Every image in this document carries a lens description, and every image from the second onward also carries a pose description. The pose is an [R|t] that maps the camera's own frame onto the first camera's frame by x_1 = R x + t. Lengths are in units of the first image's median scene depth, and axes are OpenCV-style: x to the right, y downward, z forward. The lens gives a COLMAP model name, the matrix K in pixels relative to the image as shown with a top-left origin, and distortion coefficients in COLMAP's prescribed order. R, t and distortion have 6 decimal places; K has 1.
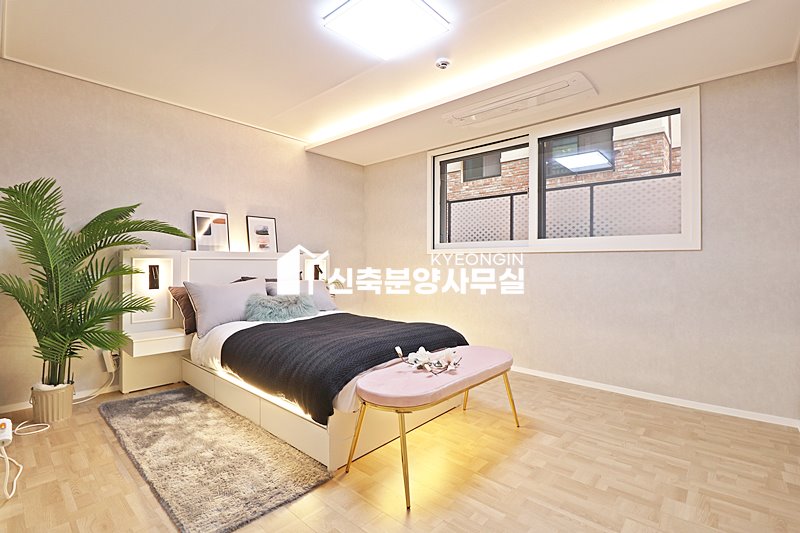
lens RADIAL K [[377.4, 0, 402.0], [0, 377.4, 261.4], [0, 0, 1]] dist [0.000219, -0.014693]
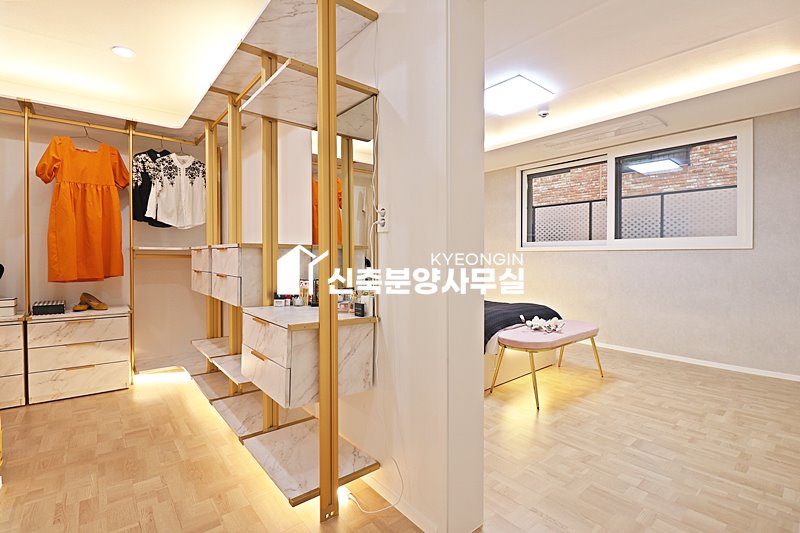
lens RADIAL K [[377.4, 0, 402.0], [0, 377.4, 261.4], [0, 0, 1]] dist [0.000219, -0.014693]
pose [[0.989131, -0.002375, -0.147020, -0.188720], [0.005065, 0.999826, 0.017928, -0.015779], [0.146952, -0.018478, 0.988971, -0.413405]]
